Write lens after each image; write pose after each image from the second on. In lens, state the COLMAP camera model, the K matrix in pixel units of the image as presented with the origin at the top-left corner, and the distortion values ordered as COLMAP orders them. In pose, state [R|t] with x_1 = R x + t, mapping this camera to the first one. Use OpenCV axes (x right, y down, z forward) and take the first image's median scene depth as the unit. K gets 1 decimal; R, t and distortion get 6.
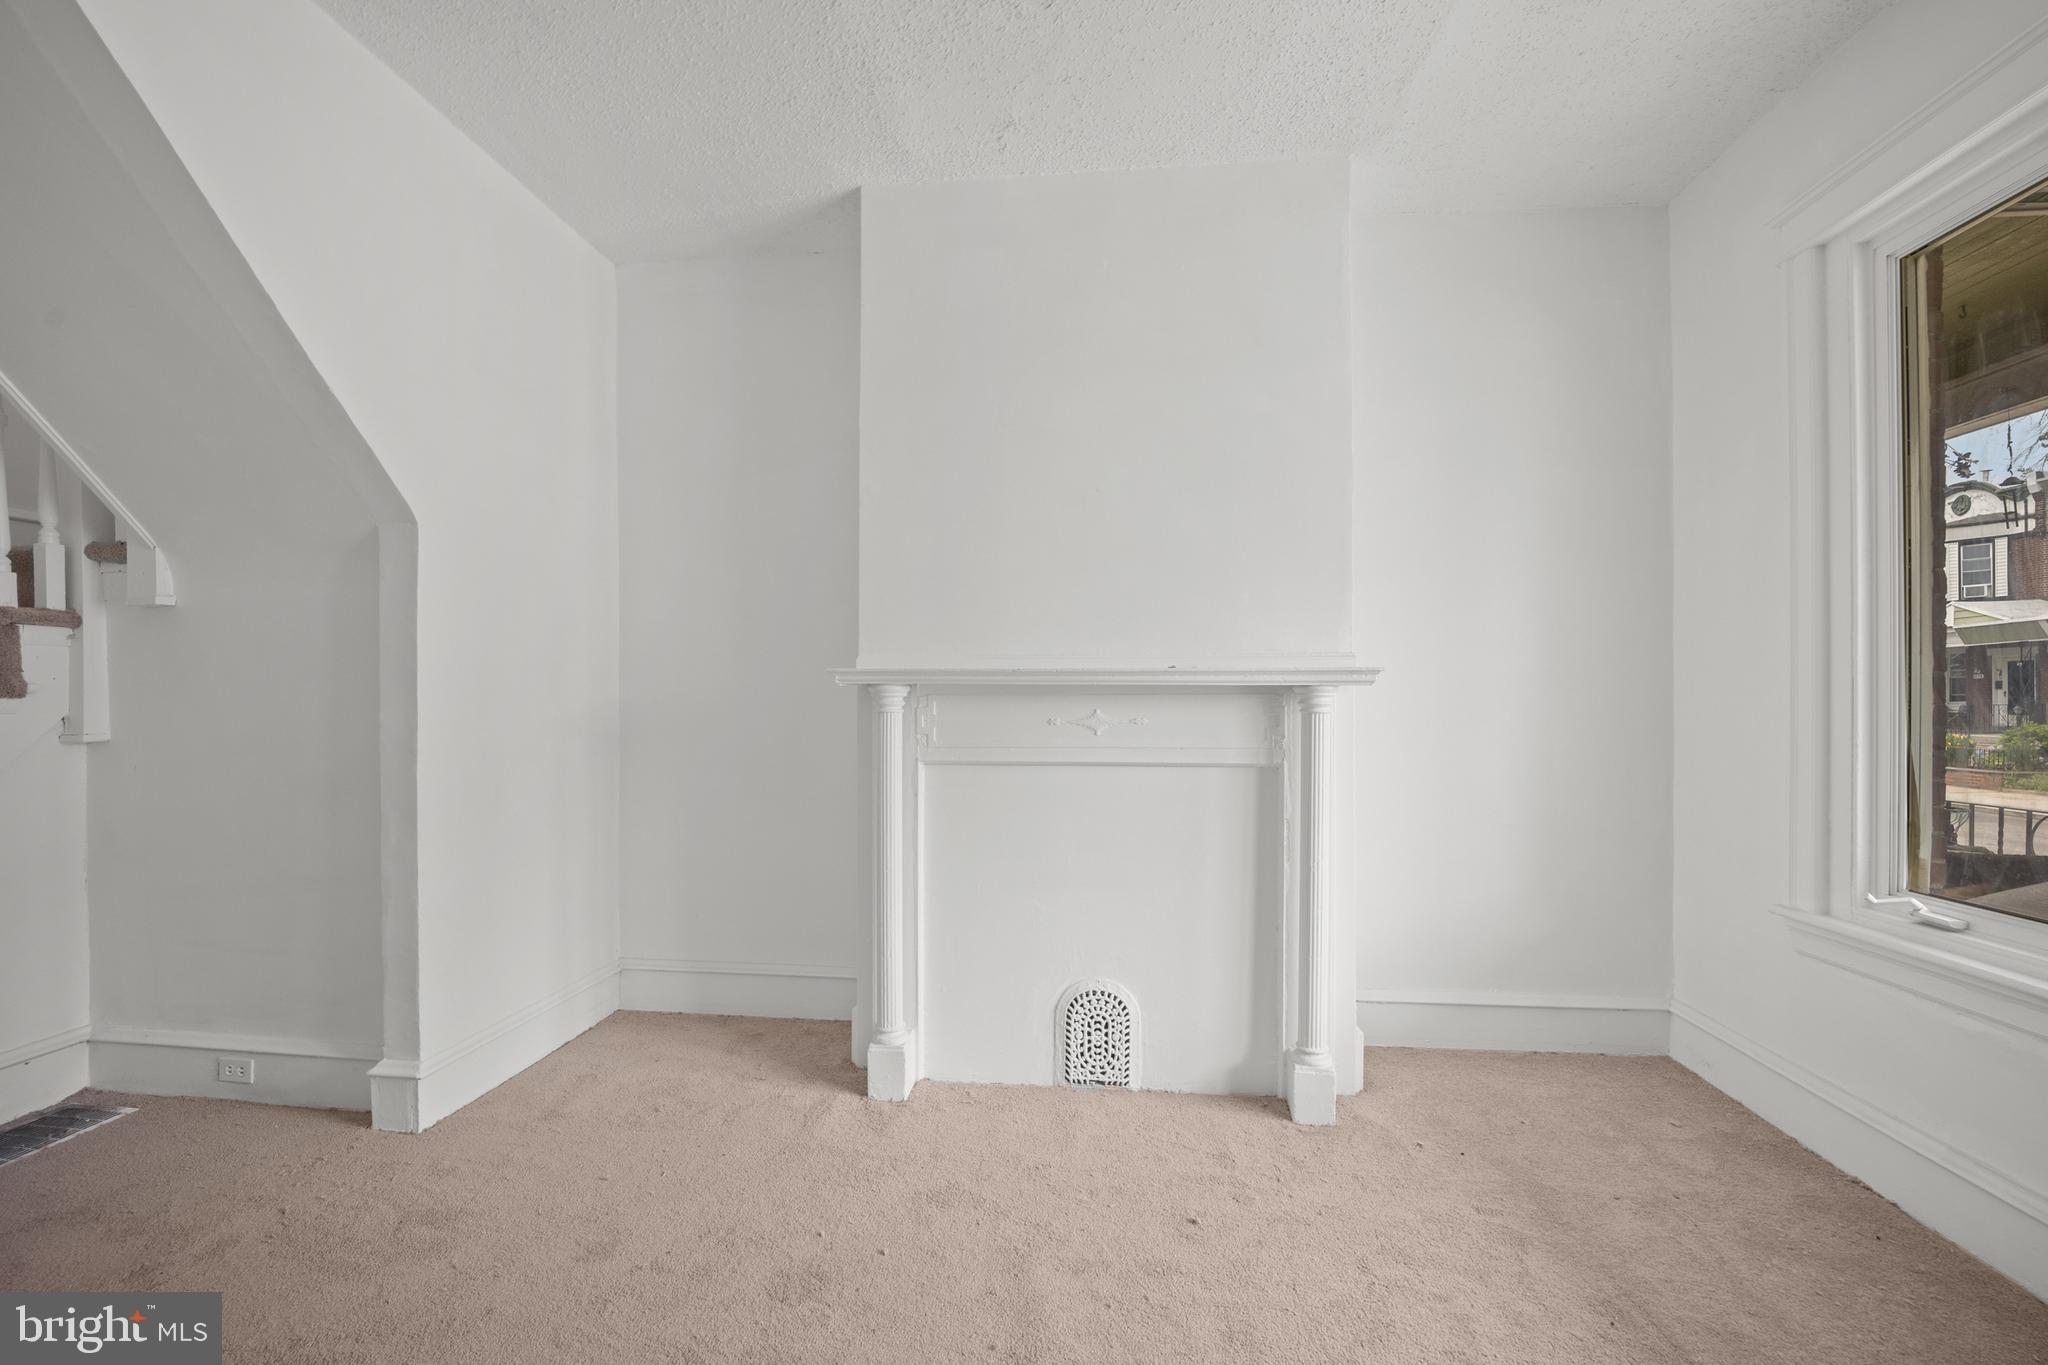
lens RADIAL K [[847.2, 0, 1016.5], [0, 847.2, 710.0], [0, 0, 1]] dist [-0.021471, -0.000144]
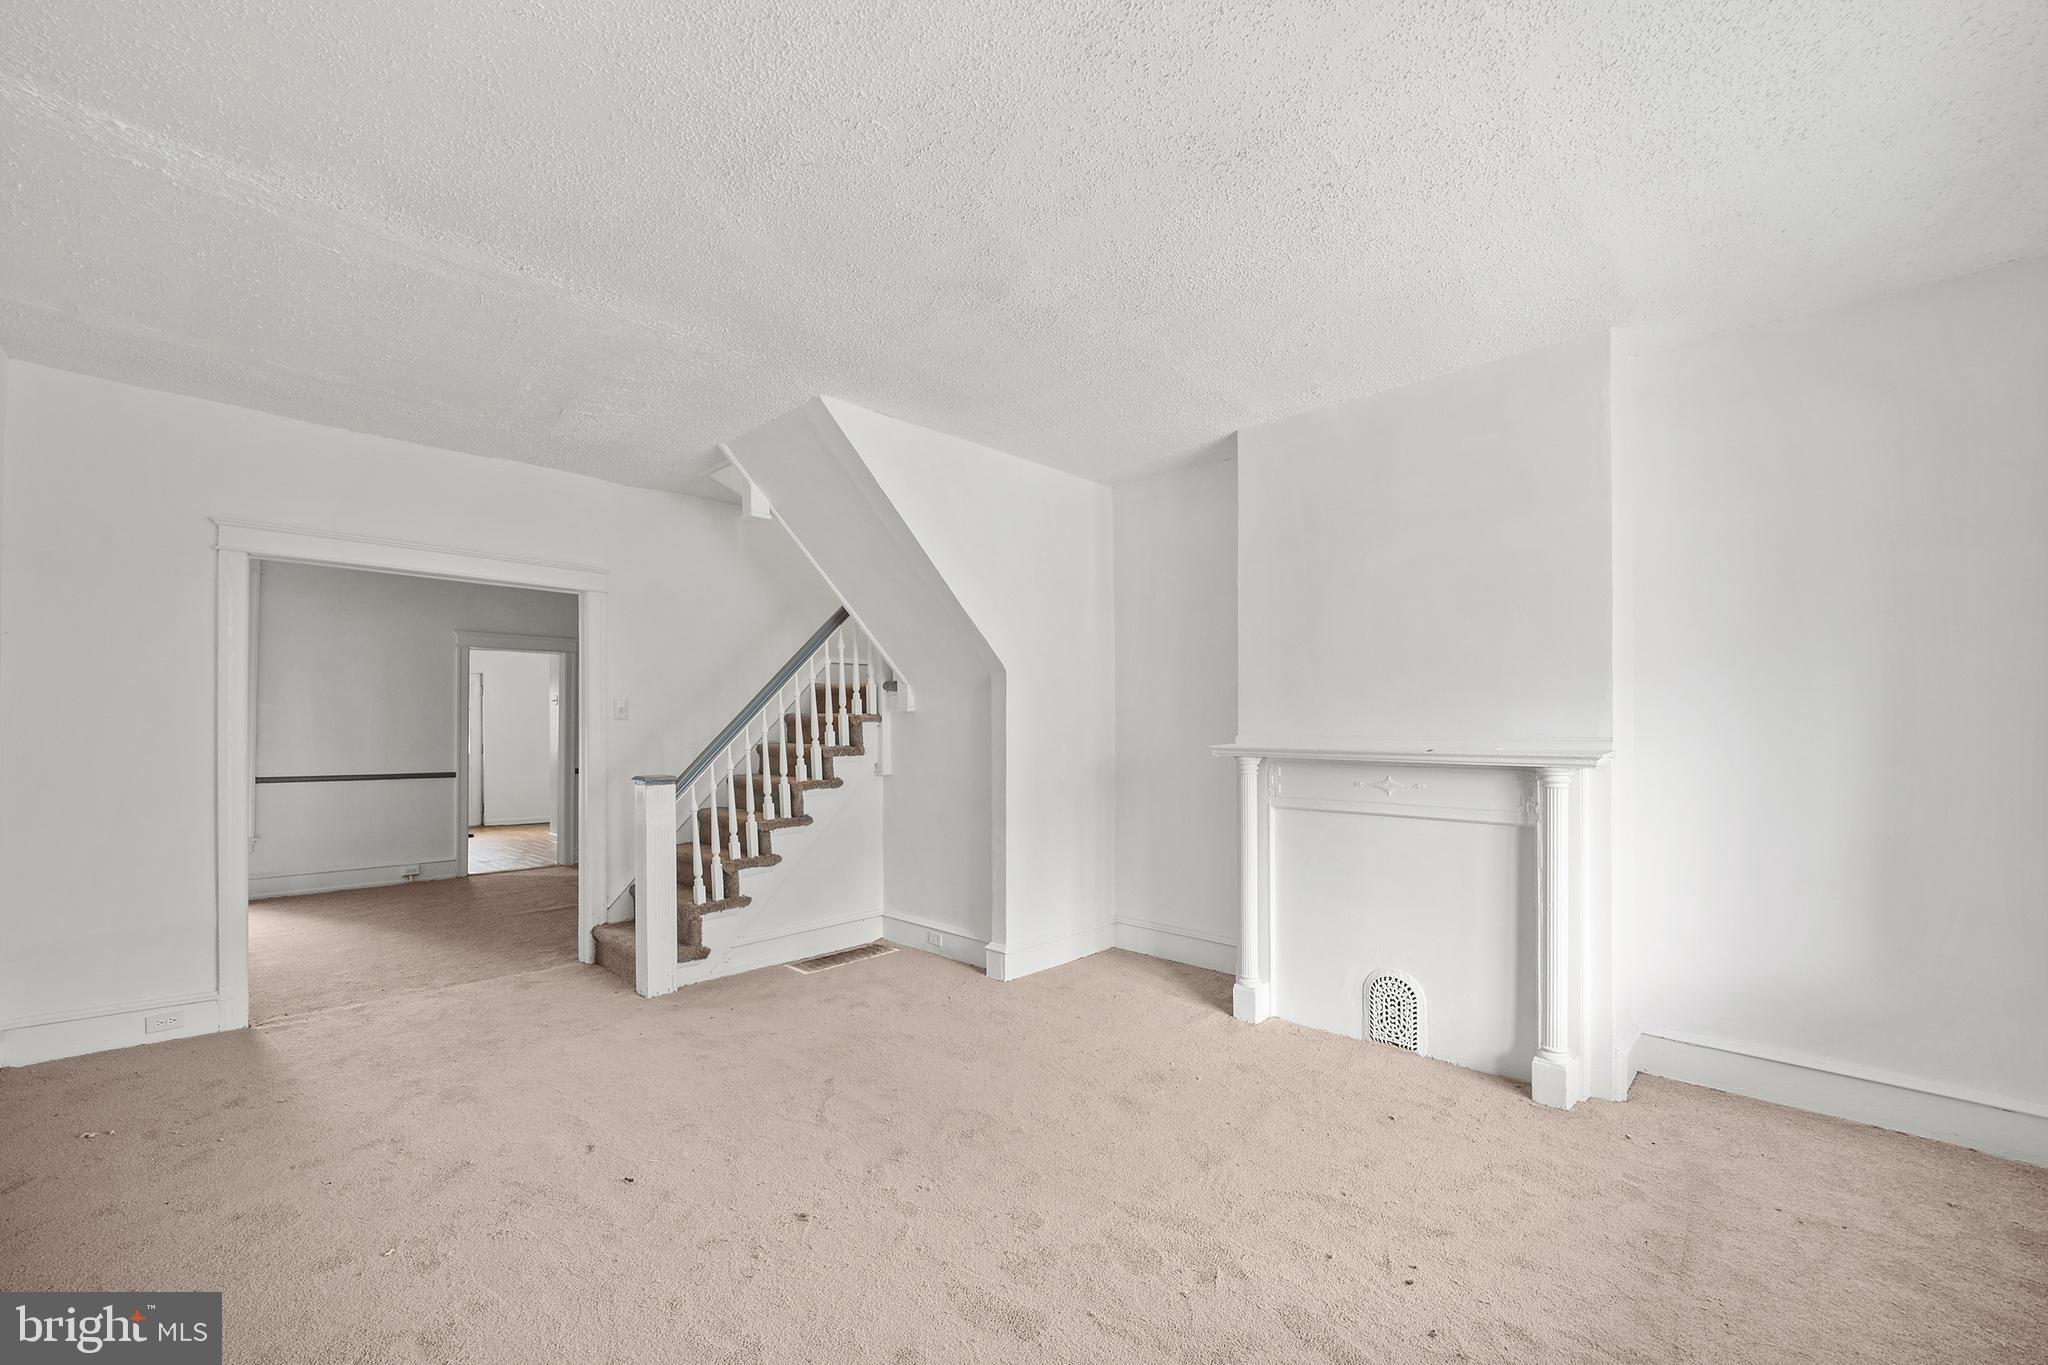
lens RADIAL K [[860.2, 0, 1018.8], [0, 860.2, 715.9], [0, 0, 1]] dist [-0.005062, -0.000402]
pose [[0.788523, -0.005043, -0.614985, 0.498638], [-0.000209, 0.999964, -0.008469, -0.091587], [0.615006, 0.006807, 0.788493, -0.520700]]
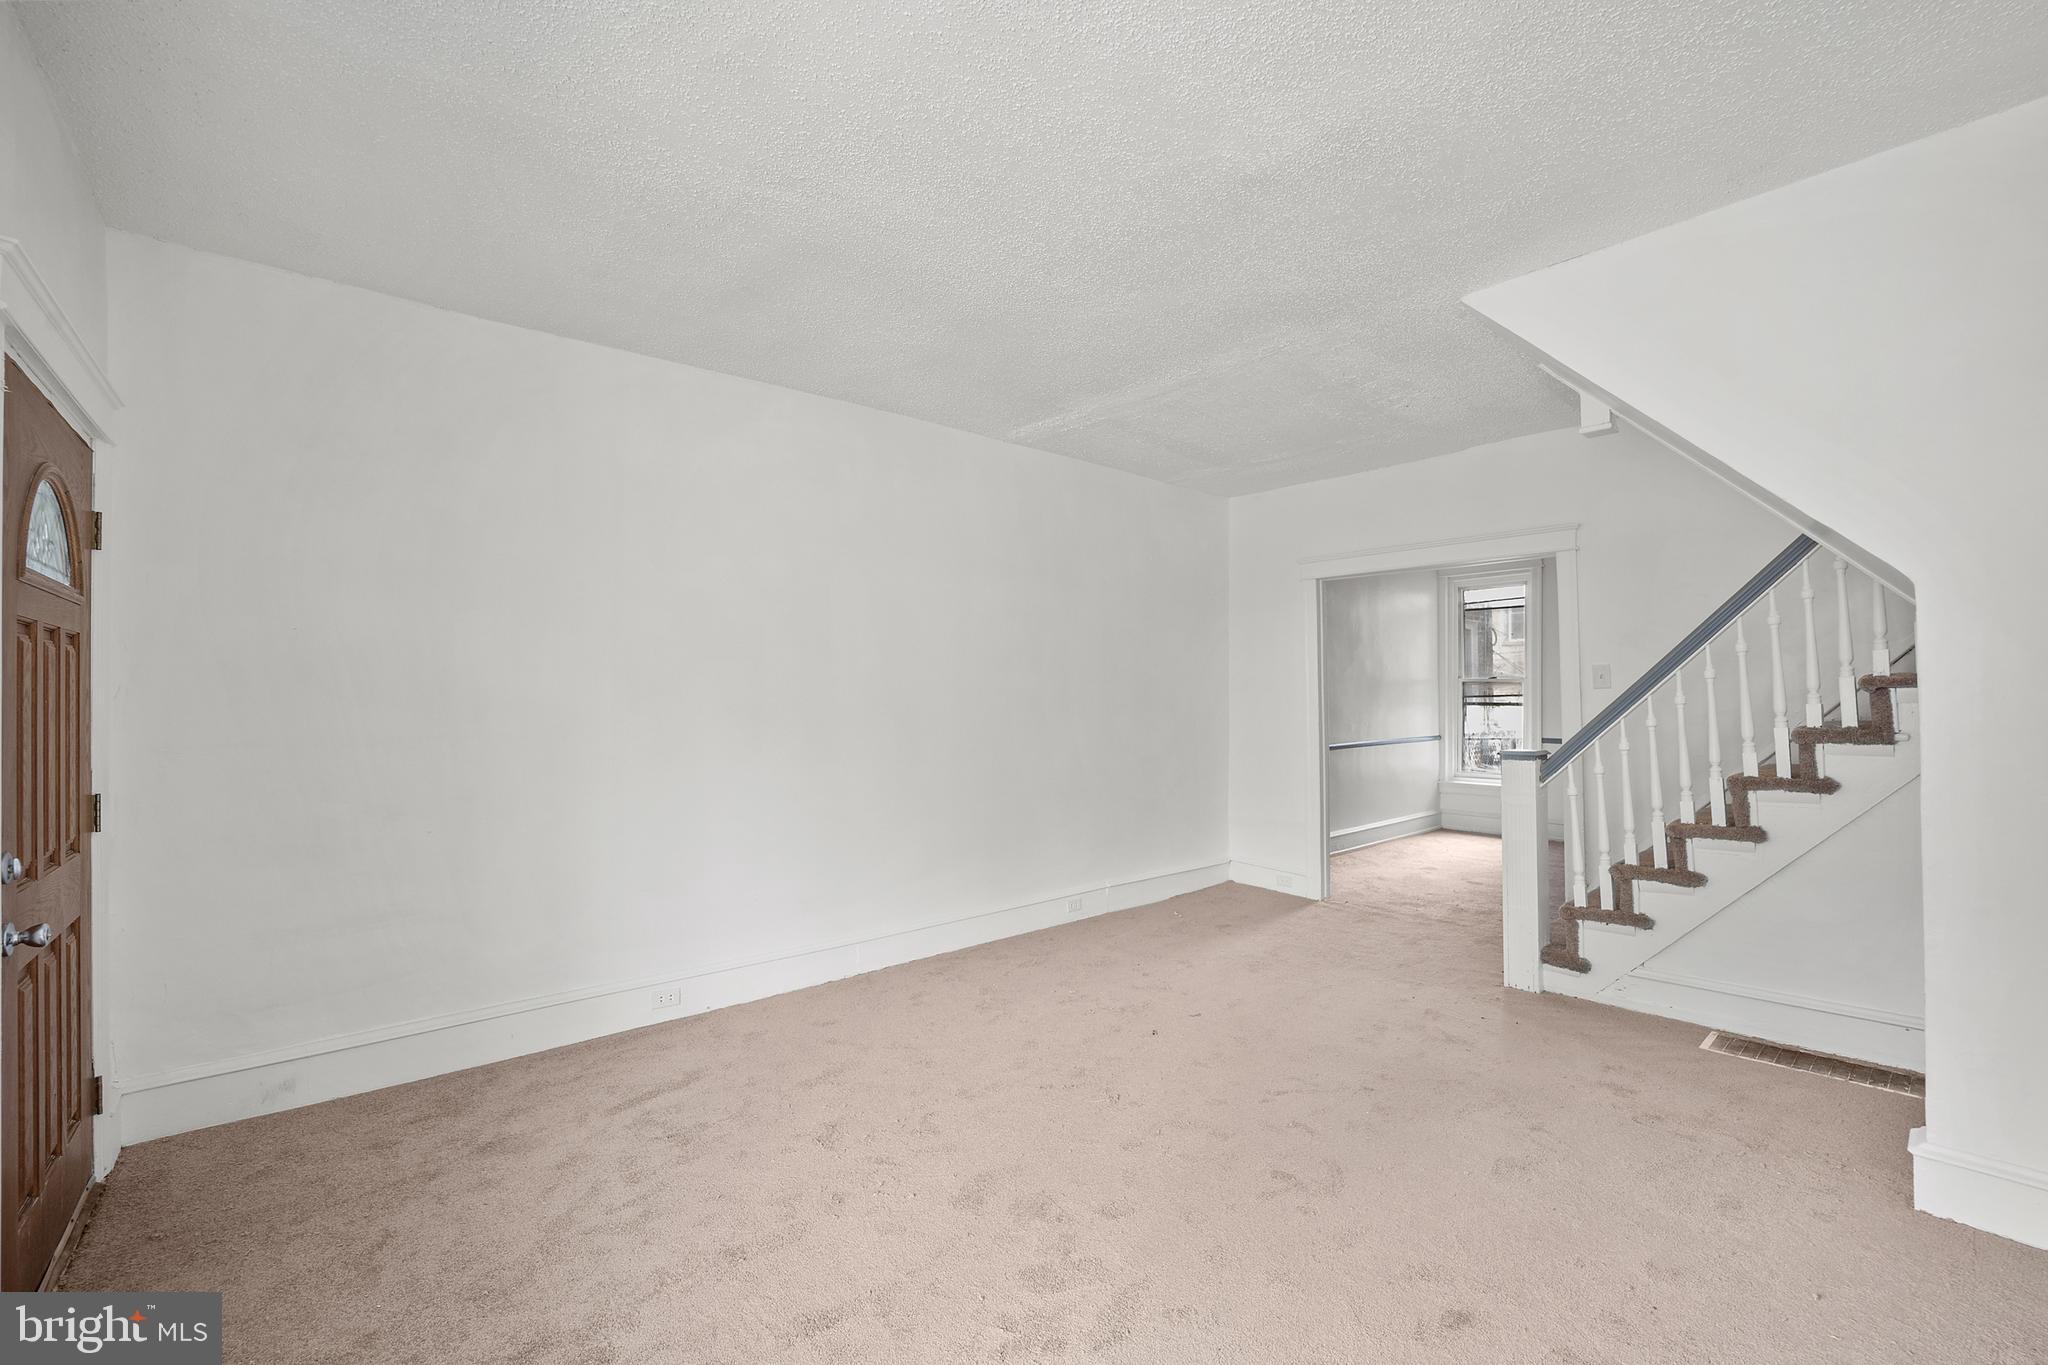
lens RADIAL K [[866.8, 0, 1019.5], [0, 866.8, 697.1], [0, 0, 1]] dist [-0.001364, -0.000184]
pose [[-0.687595, 0.005321, -0.726075, 0.661018], [0.006037, 0.999980, 0.001612, -0.091673], [0.726069, -0.003275, -0.687614, 0.840420]]
